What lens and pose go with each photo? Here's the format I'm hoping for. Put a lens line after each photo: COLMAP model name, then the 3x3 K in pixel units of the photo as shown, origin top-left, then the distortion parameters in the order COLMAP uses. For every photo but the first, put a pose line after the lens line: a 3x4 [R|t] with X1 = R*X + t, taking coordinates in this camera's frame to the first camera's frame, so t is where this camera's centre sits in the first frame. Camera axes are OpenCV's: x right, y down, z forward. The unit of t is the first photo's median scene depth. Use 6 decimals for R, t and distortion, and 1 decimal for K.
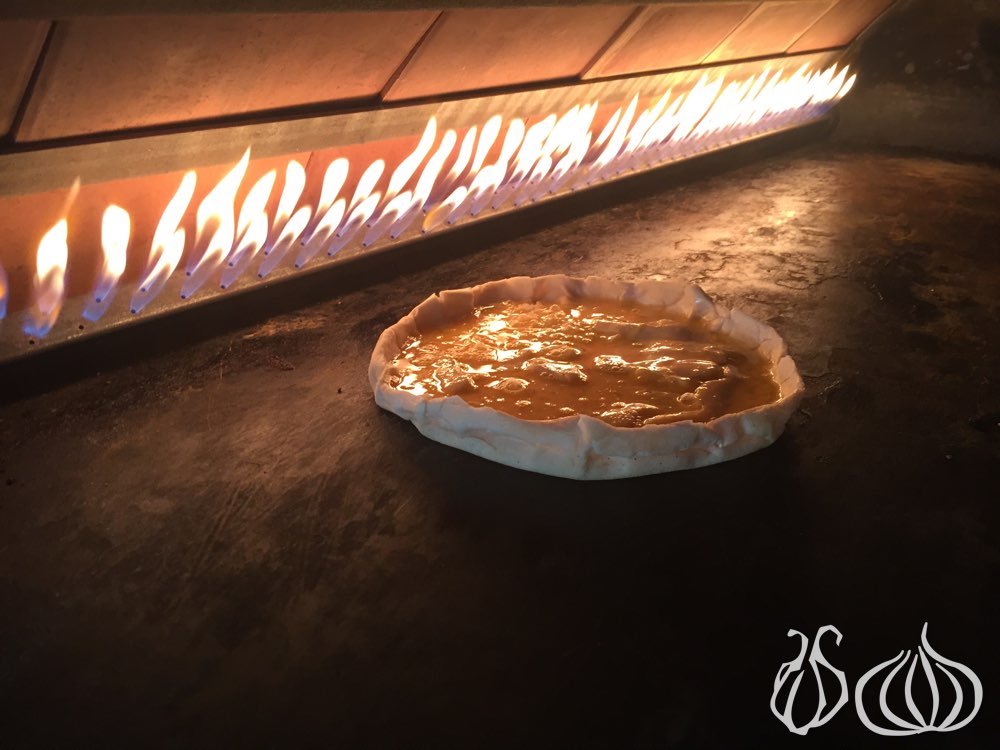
lens RADIAL K [[869.0, 0, 480.1], [0, 869.0, 374.4], [0, 0, 1]] dist [0.066950, -0.120333]
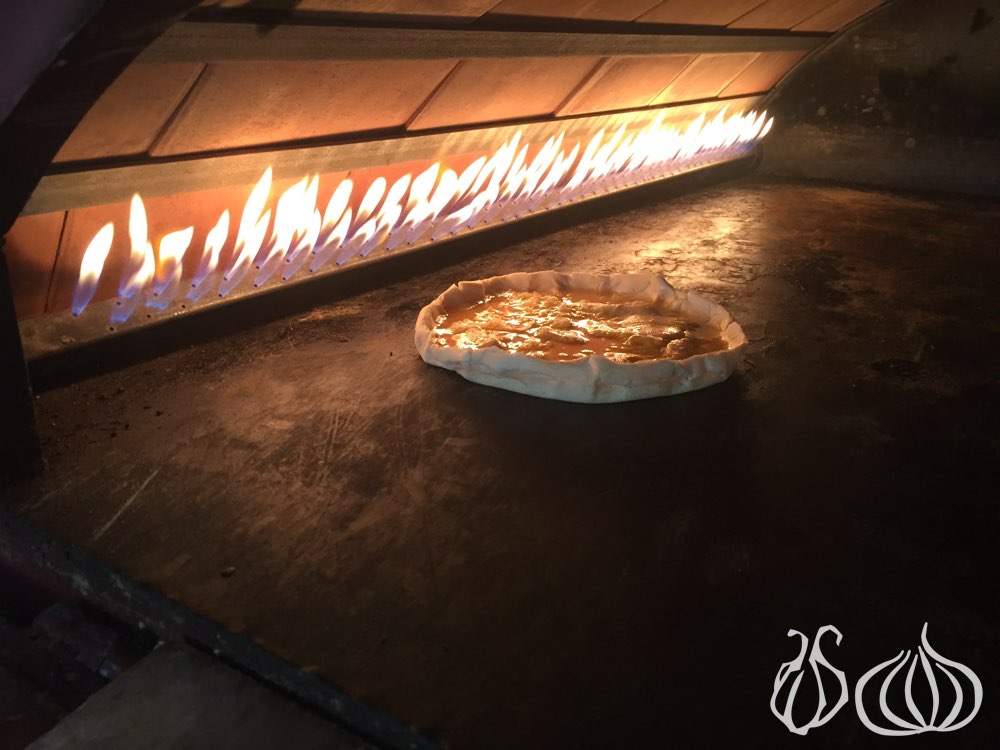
lens RADIAL K [[869.0, 0, 480.1], [0, 869.0, 374.4], [0, 0, 1]] dist [0.066950, -0.120333]
pose [[0.997261, -0.015157, 0.072390, -0.085428], [0.018419, 0.998835, -0.044610, 0.073710], [-0.071629, 0.045821, 0.996378, -0.186690]]
